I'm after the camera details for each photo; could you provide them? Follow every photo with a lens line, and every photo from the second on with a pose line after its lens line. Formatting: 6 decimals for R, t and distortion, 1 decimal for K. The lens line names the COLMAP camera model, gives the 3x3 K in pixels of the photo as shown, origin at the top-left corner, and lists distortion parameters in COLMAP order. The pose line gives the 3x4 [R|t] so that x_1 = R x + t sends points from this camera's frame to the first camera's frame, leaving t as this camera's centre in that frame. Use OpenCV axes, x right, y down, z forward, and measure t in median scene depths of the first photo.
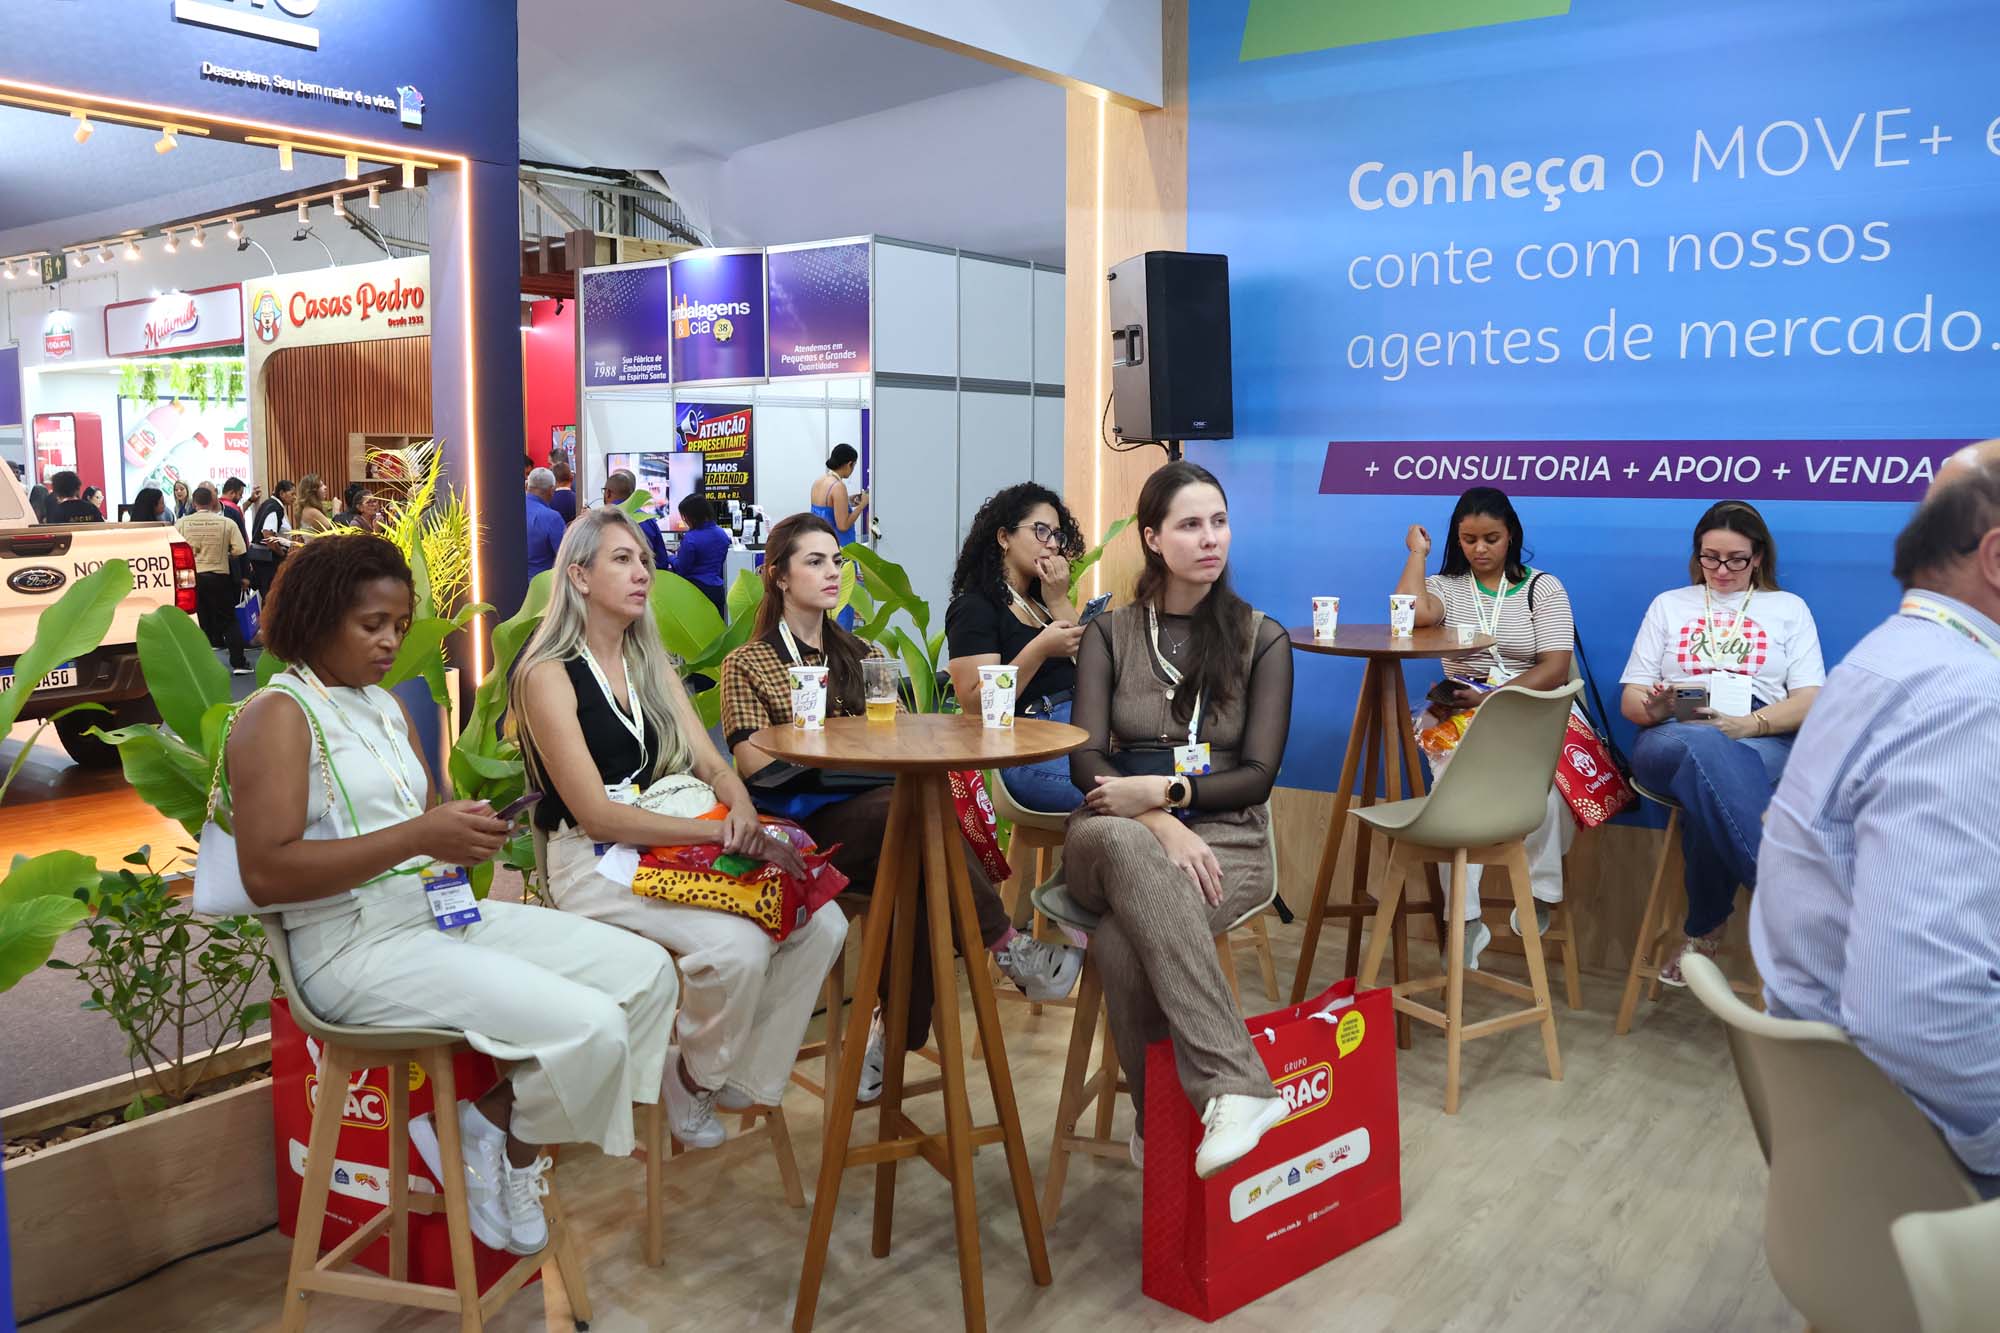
lens RADIAL K [[1688.7, 0, 988.6], [0, 1688.7, 664.1], [0, 0, 1]] dist [-0.157521, 0.132303]
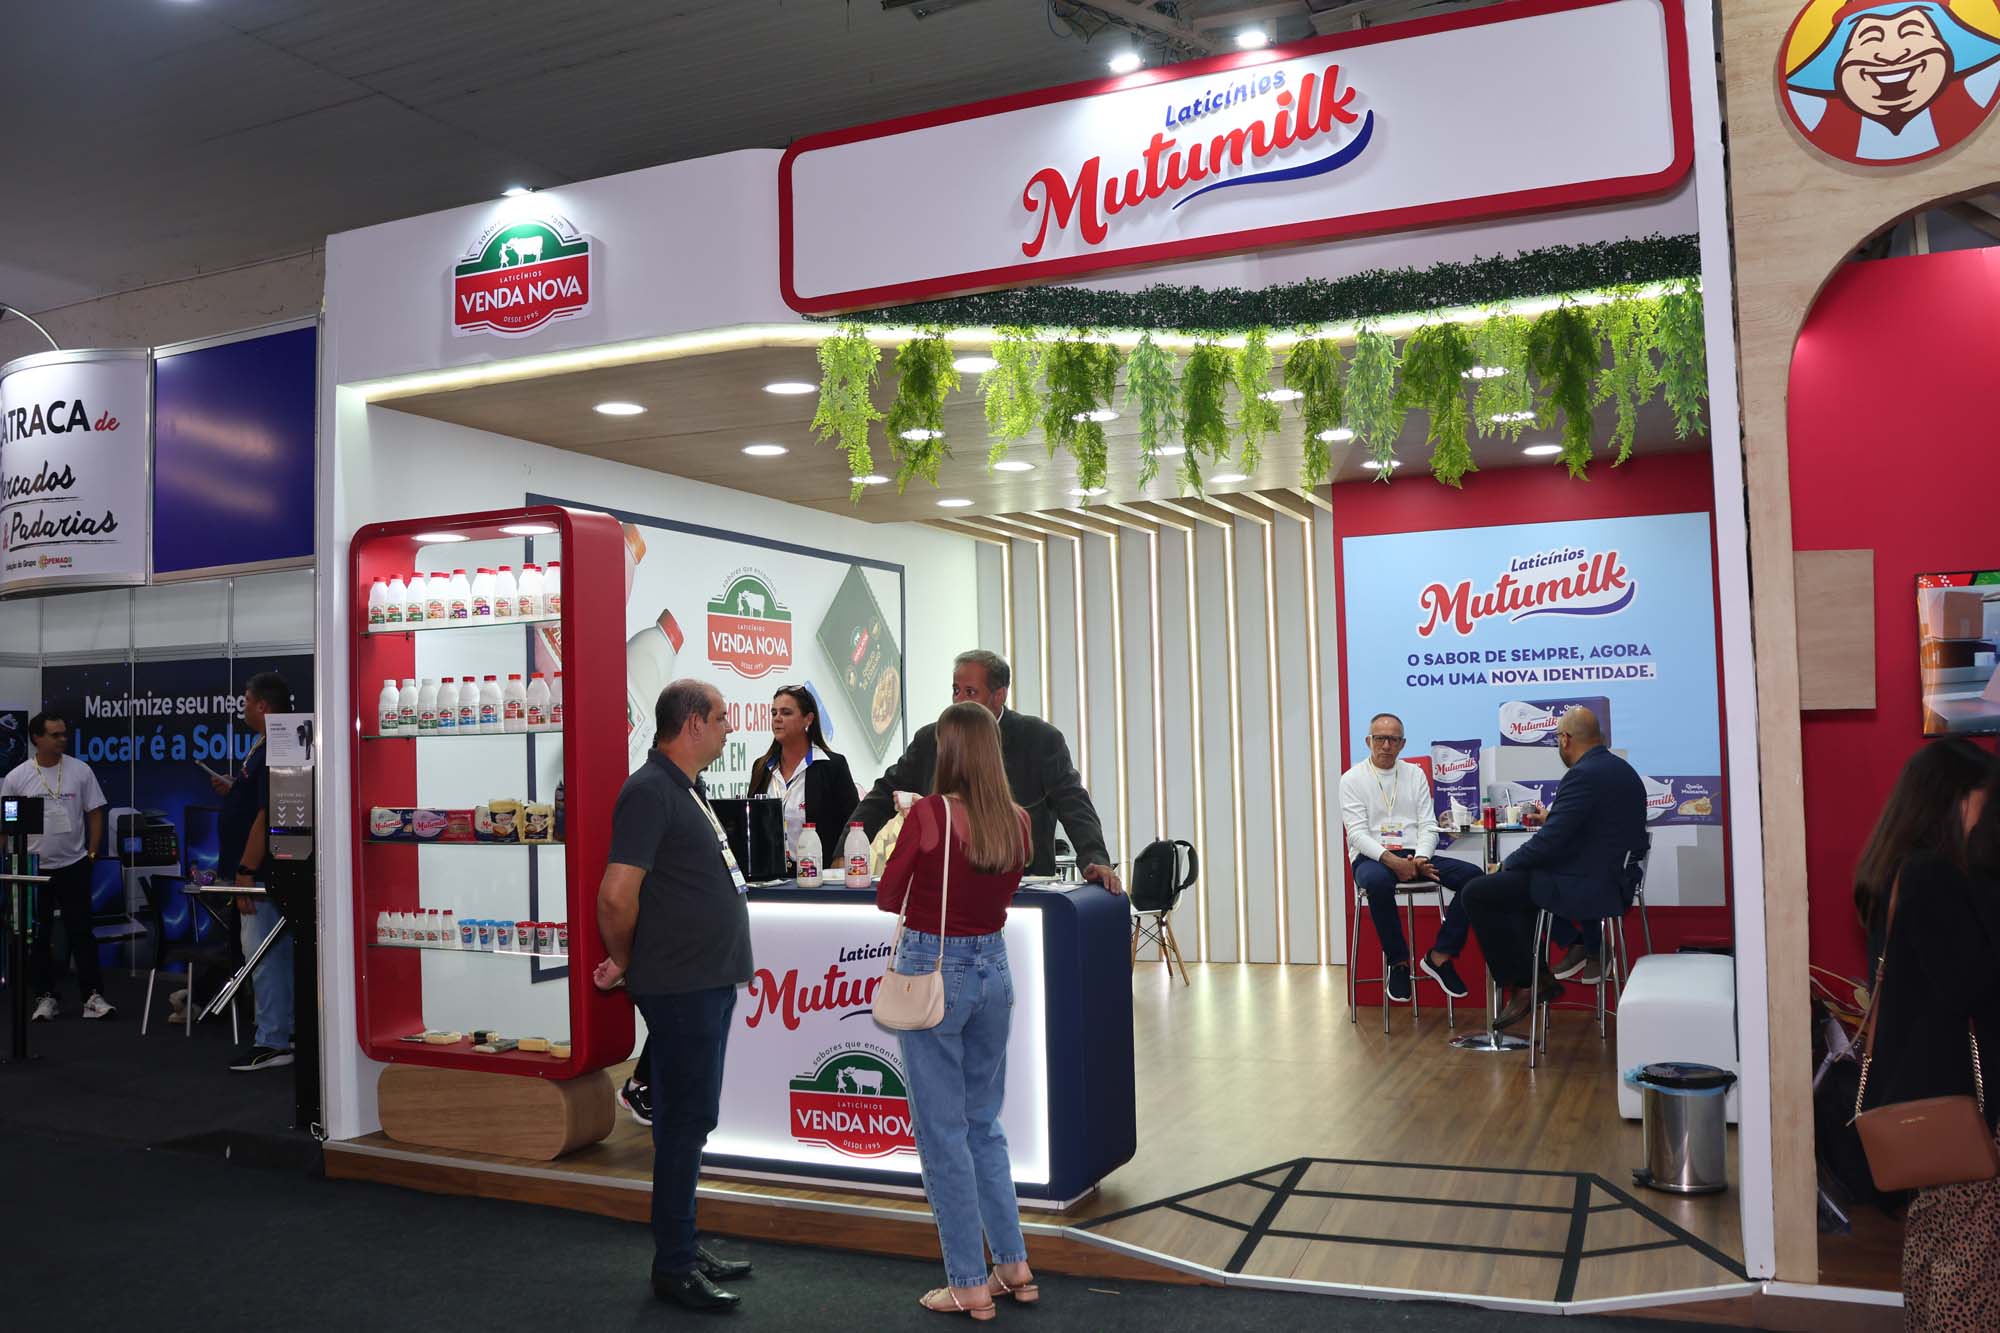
lens RADIAL K [[1688.7, 0, 988.6], [0, 1688.7, 664.1], [0, 0, 1]] dist [-0.157521, 0.132303]
pose [[0.979452, -0.012833, 0.201267, -0.751503], [0.045458, 0.986340, -0.158327, -0.097915], [-0.196486, 0.164223, 0.966656, 0.933688]]
